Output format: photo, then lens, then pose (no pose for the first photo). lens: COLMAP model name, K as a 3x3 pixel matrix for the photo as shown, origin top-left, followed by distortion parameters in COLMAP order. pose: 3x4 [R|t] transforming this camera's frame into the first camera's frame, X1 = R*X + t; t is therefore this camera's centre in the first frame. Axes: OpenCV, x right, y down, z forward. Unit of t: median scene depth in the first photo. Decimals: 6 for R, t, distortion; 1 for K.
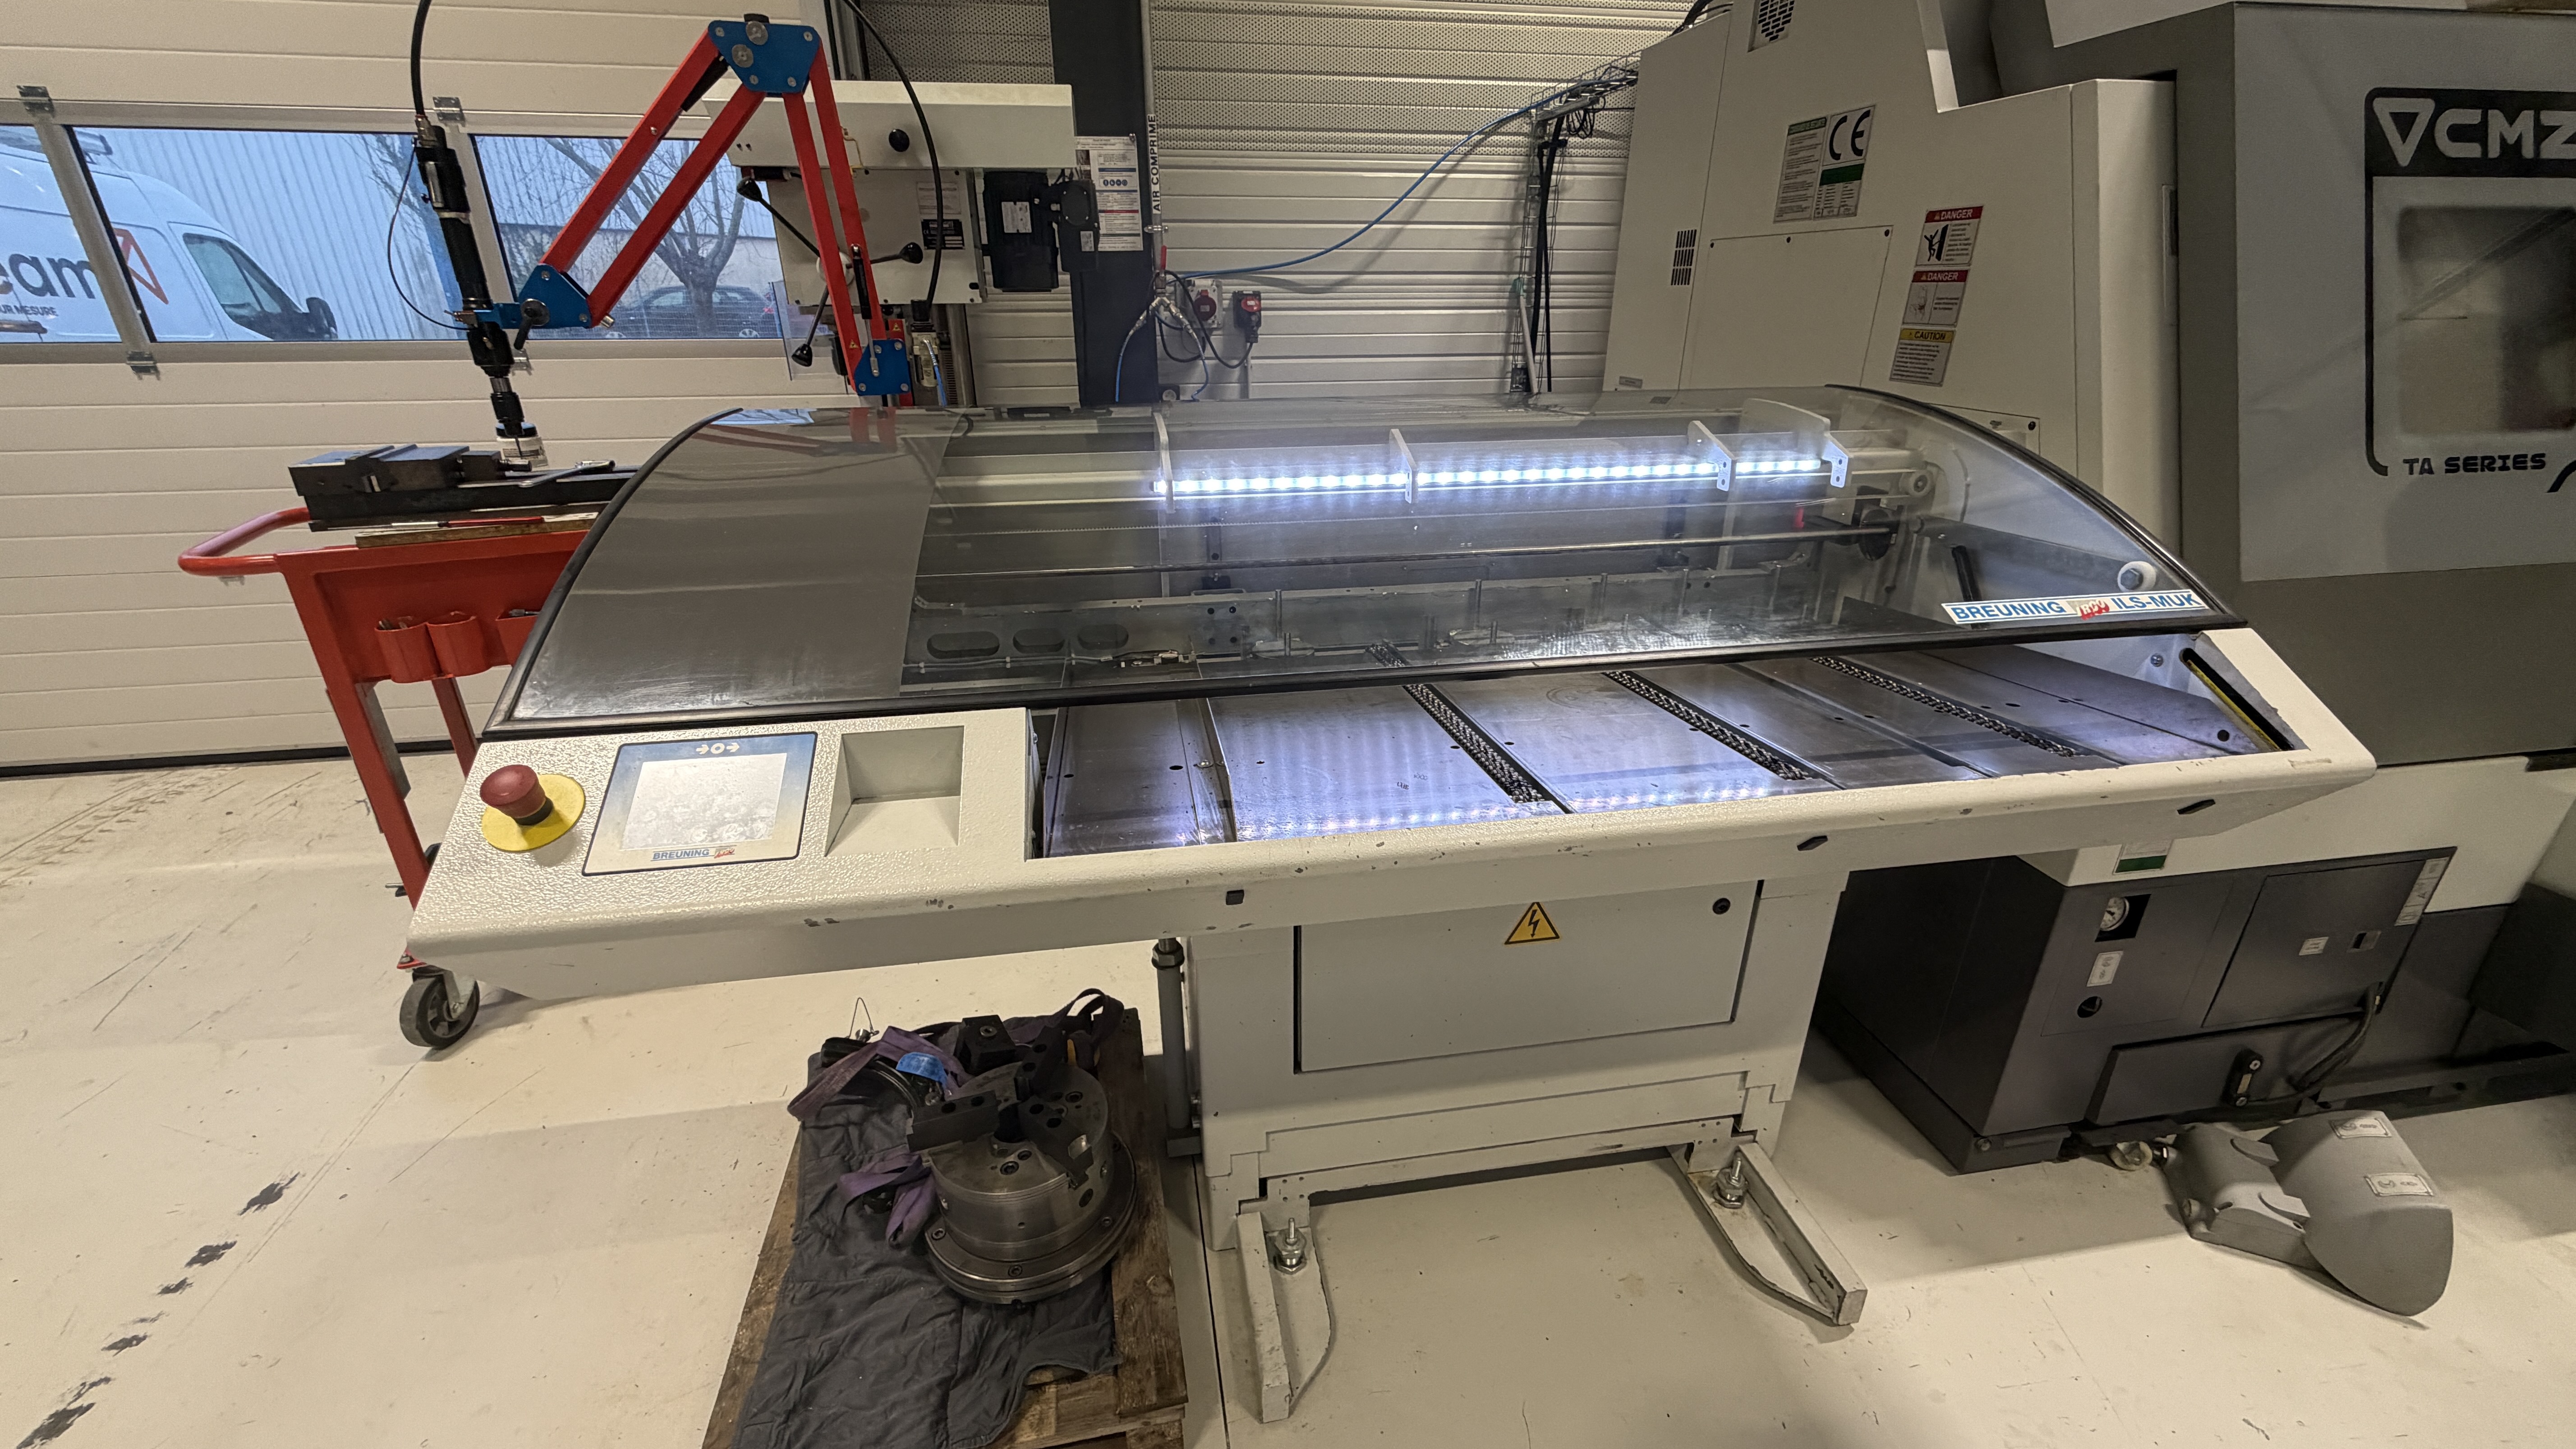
lens RADIAL K [[1033.5, 0, 1281.0], [0, 1033.5, 732.2], [0, 0, 1]] dist [0.001840, -0.000154]
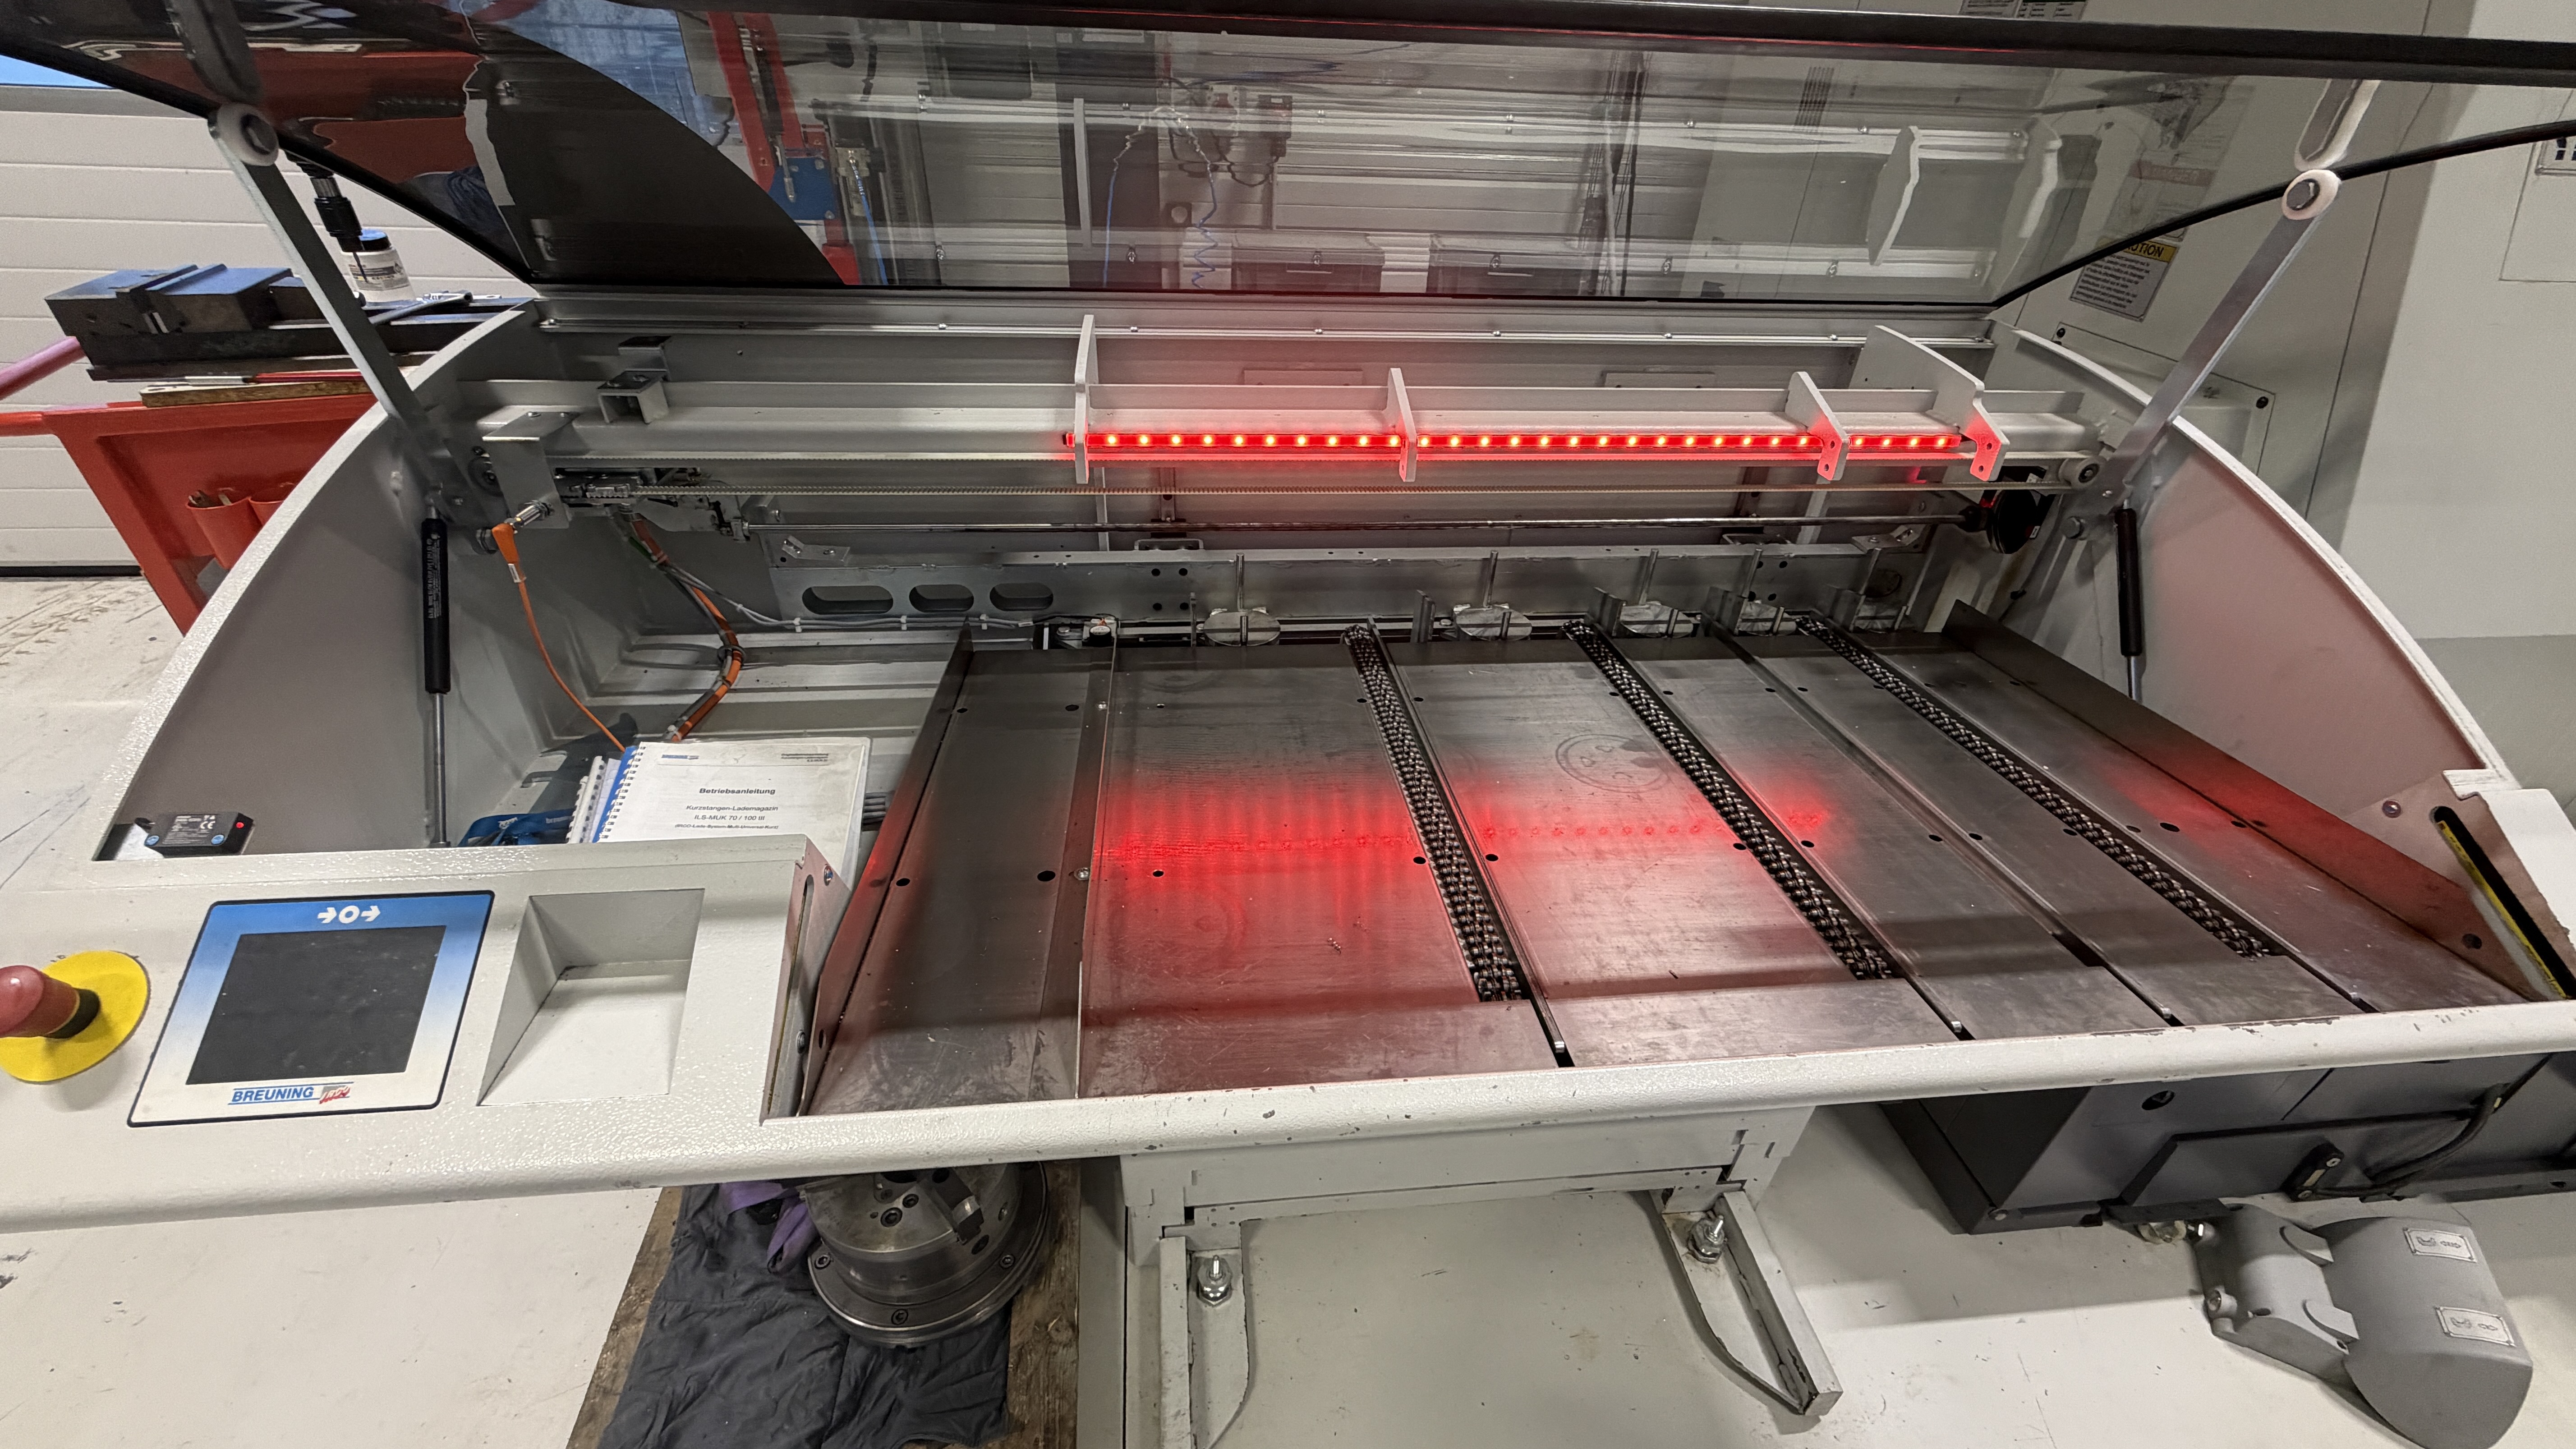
lens RADIAL K [[1033.5, 0, 1281.0], [0, 1033.5, 732.2], [0, 0, 1]] dist [0.001840, -0.000154]
pose [[0.997475, 0.066976, -0.023608, 0.055062], [-0.061179, 0.979244, 0.193229, -0.152855], [0.036060, -0.191297, 0.980870, 0.188247]]
